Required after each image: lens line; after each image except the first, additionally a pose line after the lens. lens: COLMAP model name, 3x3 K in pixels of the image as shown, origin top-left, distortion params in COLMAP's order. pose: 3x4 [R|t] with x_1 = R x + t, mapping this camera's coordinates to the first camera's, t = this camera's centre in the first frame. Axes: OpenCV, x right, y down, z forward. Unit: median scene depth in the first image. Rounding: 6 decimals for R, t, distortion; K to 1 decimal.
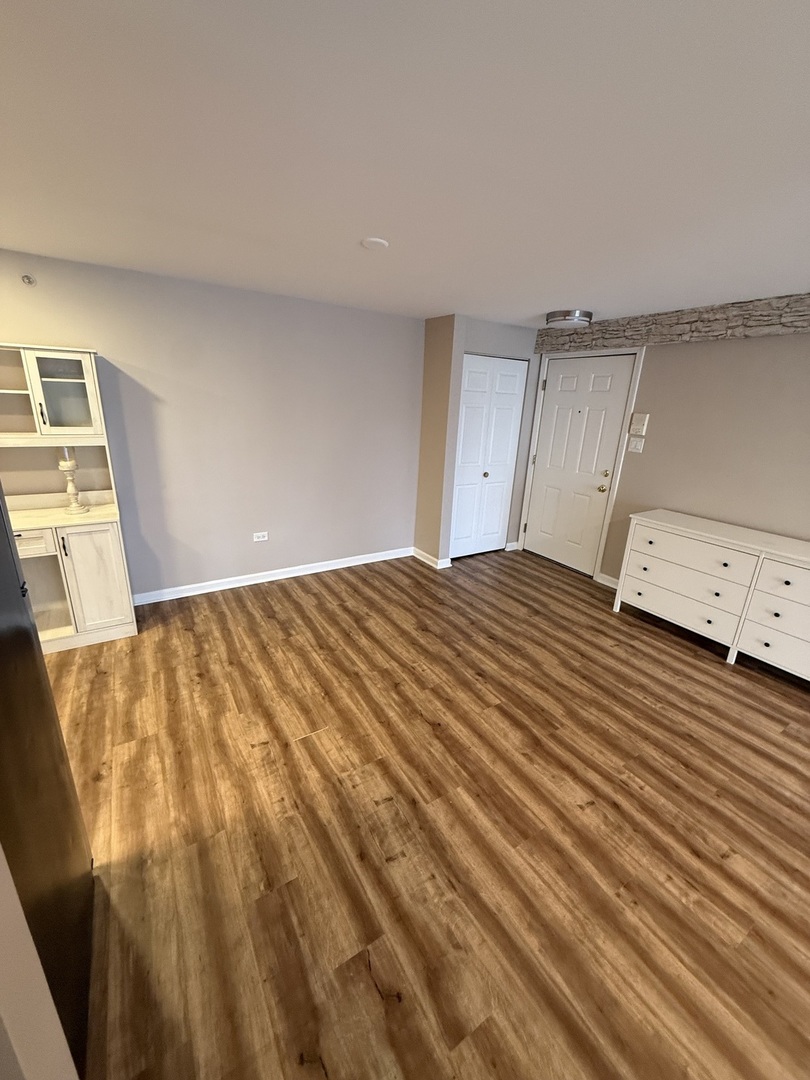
lens RADIAL K [[439.7, 0, 411.9], [0, 439.7, 540.8], [0, 0, 1]] dist [0.028262, -0.000163]
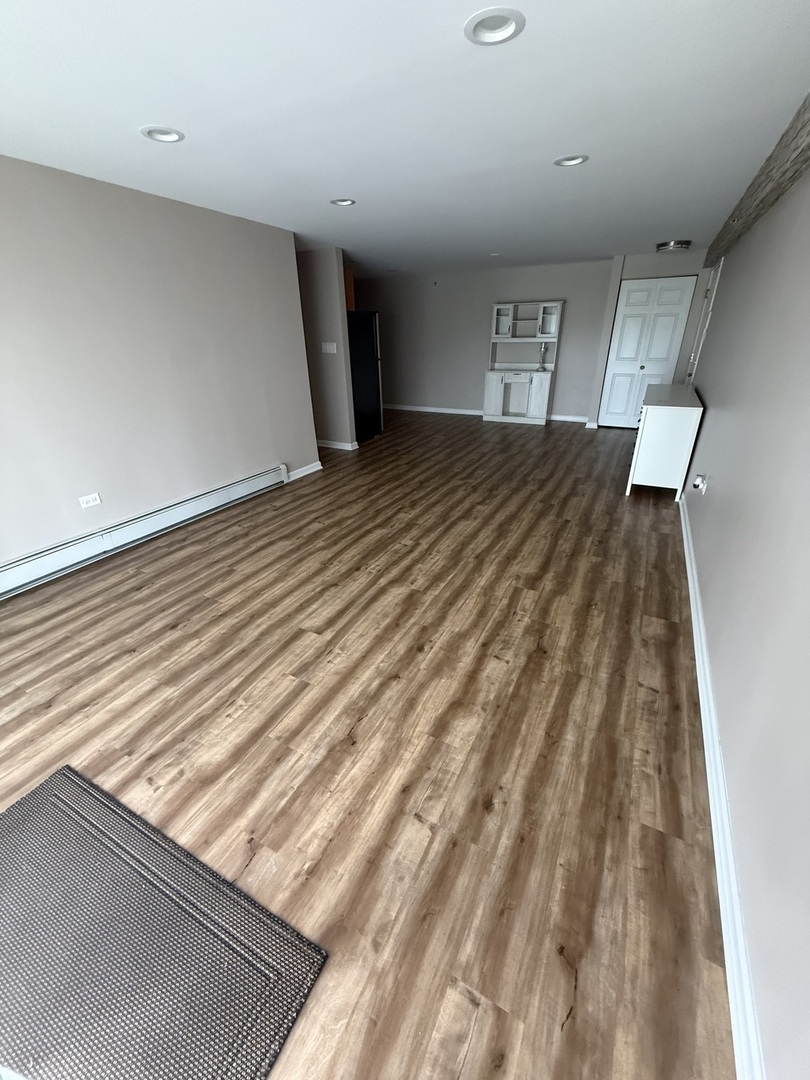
lens RADIAL K [[439.7, 0, 411.9], [0, 439.7, 540.8], [0, 0, 1]] dist [0.028262, -0.000163]
pose [[0.496430, 0.327373, -0.803980, 2.411710], [-0.234694, 0.942287, 0.238775, 0.444338], [0.835748, 0.070154, 0.544613, -0.780394]]
